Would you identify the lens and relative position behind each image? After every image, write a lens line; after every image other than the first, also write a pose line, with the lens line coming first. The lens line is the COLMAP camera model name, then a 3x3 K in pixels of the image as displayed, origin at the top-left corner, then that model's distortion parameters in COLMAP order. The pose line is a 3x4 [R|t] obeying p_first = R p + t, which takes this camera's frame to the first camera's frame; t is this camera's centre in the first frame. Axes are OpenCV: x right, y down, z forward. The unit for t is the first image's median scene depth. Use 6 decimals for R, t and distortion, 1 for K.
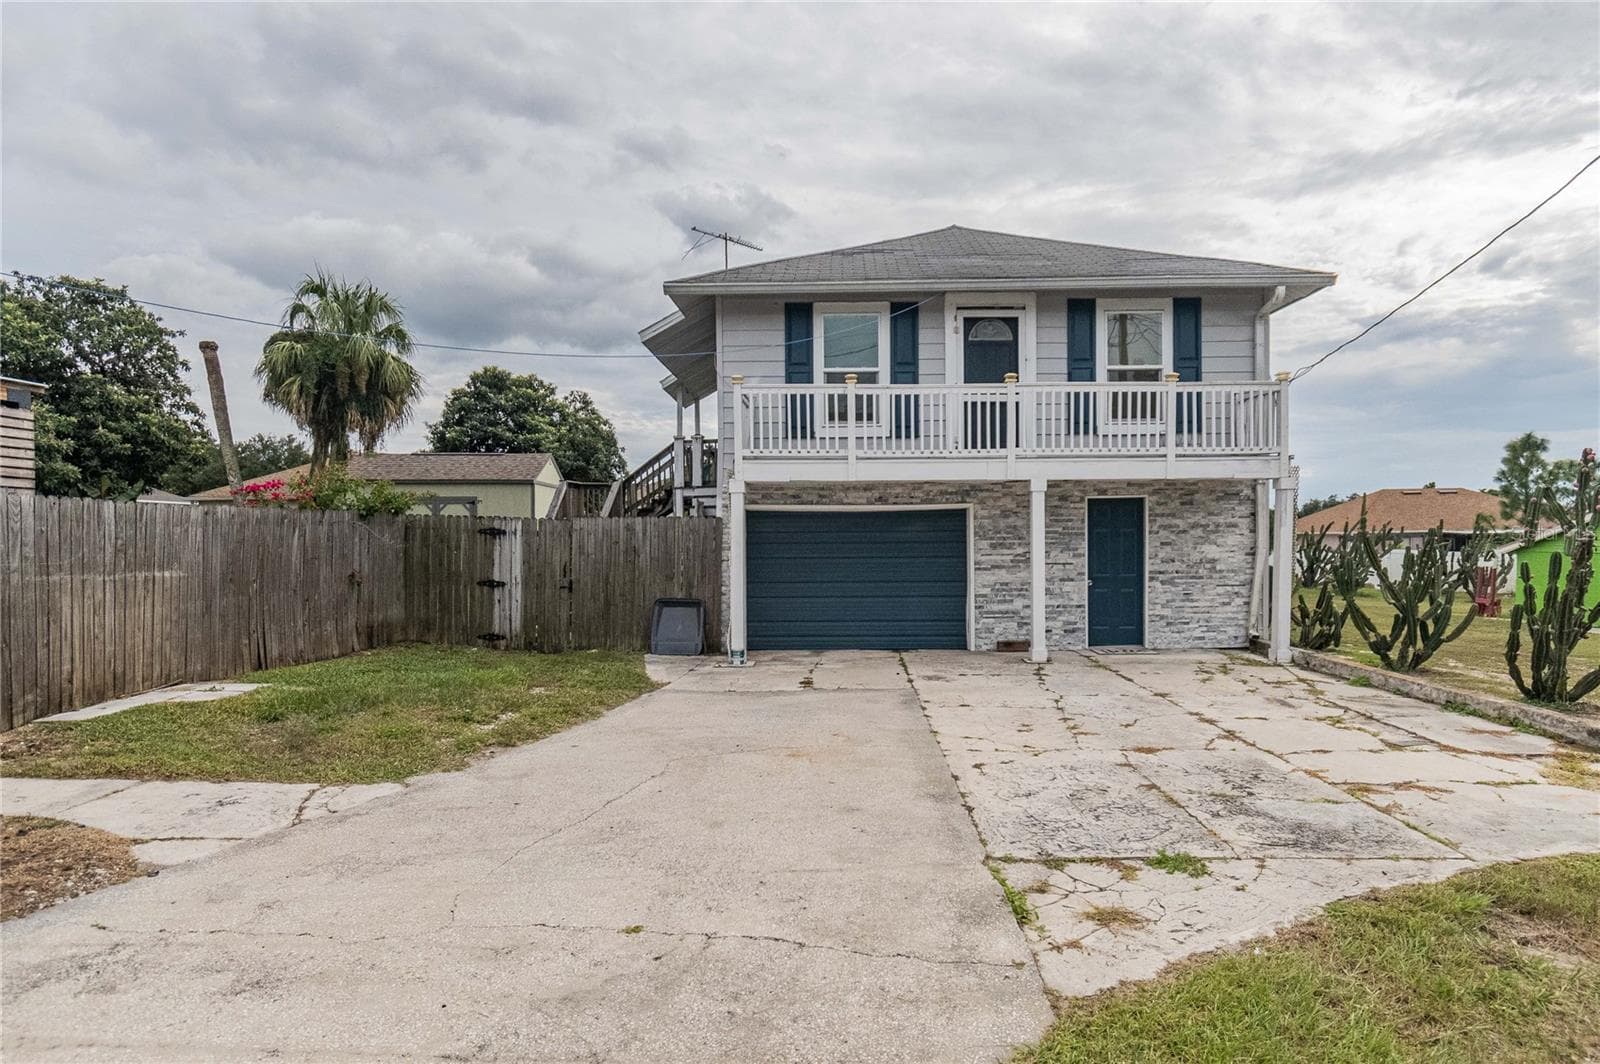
lens RADIAL K [[882.9, 0, 828.8], [0, 882.9, 568.4], [0, 0, 1]] dist [-0.001376, -0.002349]
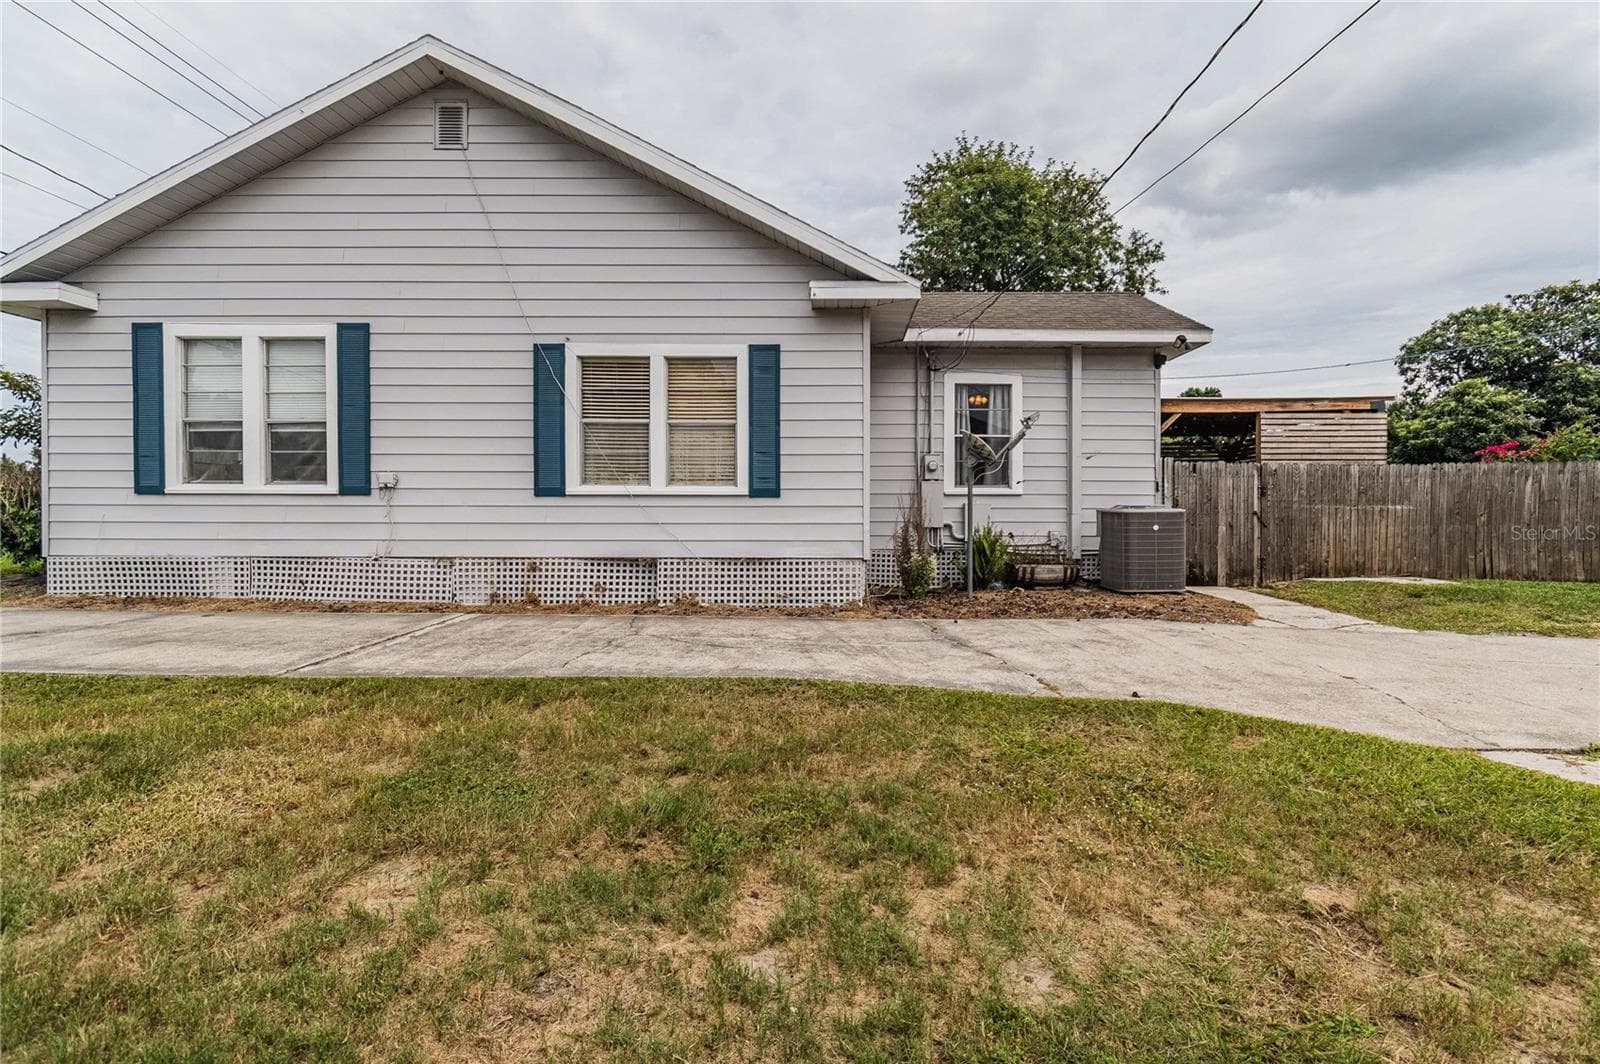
lens RADIAL K [[719.9, 0, 824.0], [0, 719.9, 521.3], [0, 0, 1]] dist [0.004153, 0.000555]
pose [[-0.005616, 0.020401, -0.999776, 0.311621], [-0.028249, 0.999390, 0.020552, 0.018402], [0.999585, 0.028358, -0.005037, -0.029487]]
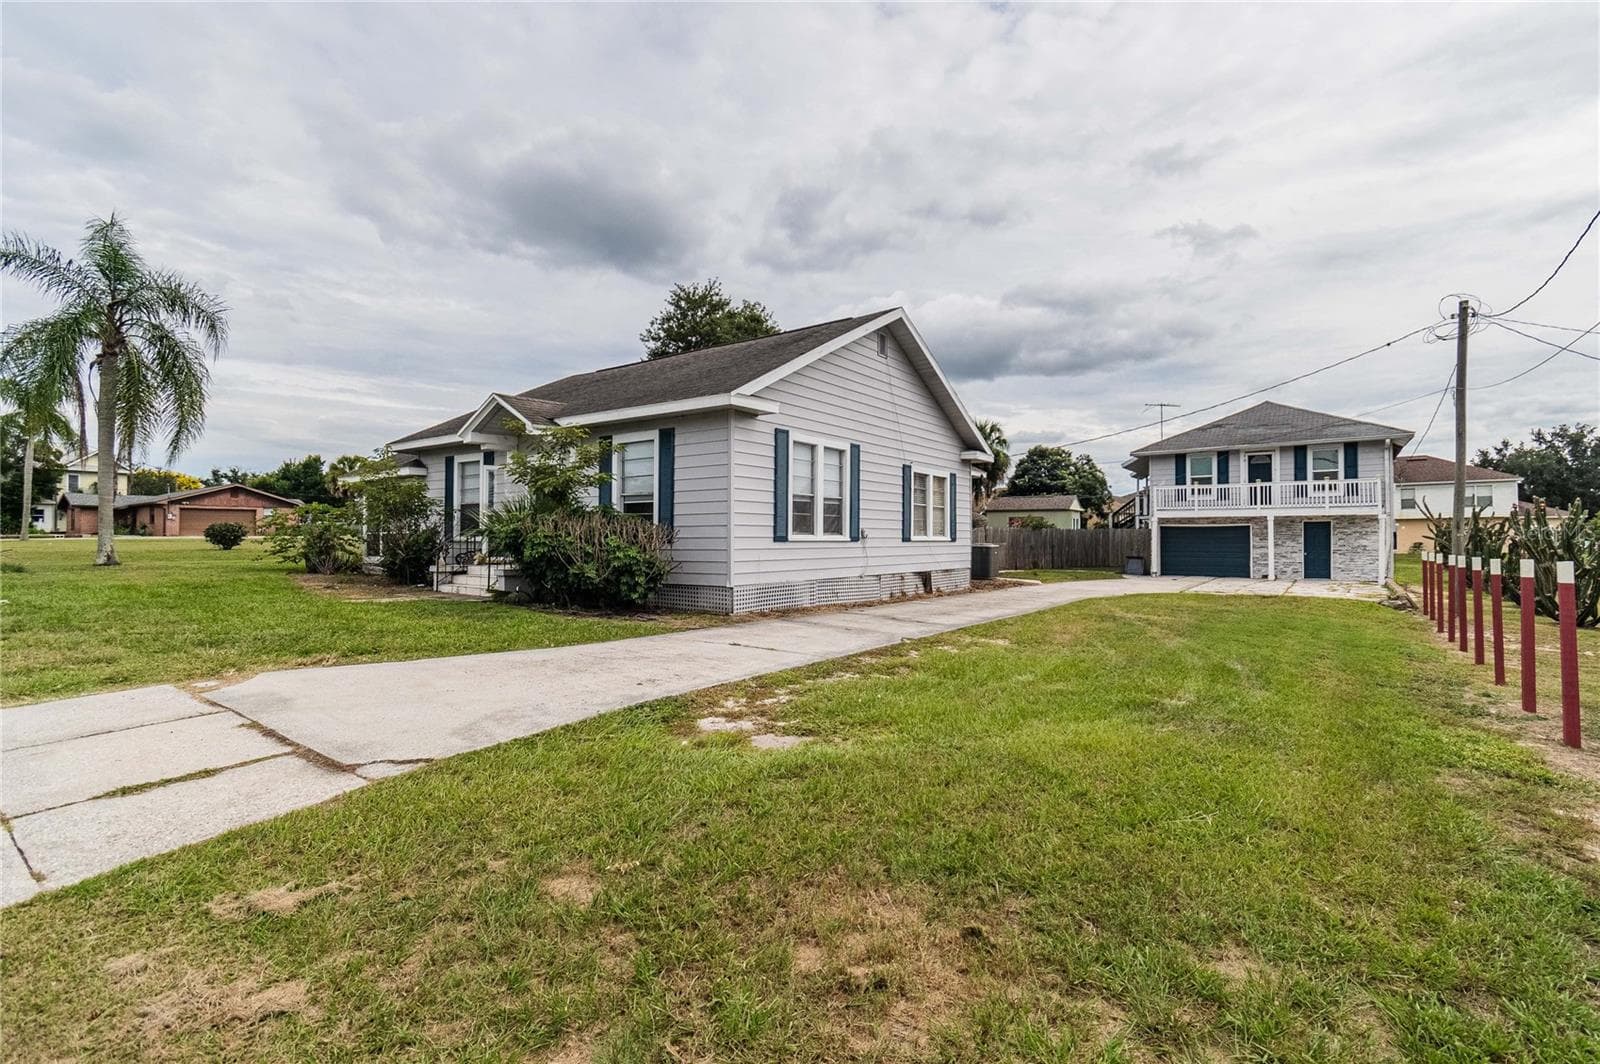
lens RADIAL K [[702.8, 0, 782.1], [0, 702.8, 537.2], [0, 0, 1]] dist [0.002097, 0.000244]
pose [[0.792469, 0.009526, -0.609838, 0.257304], [-0.025738, 0.999510, -0.017834, 0.033807], [0.609369, 0.029829, 0.792326, -1.239765]]
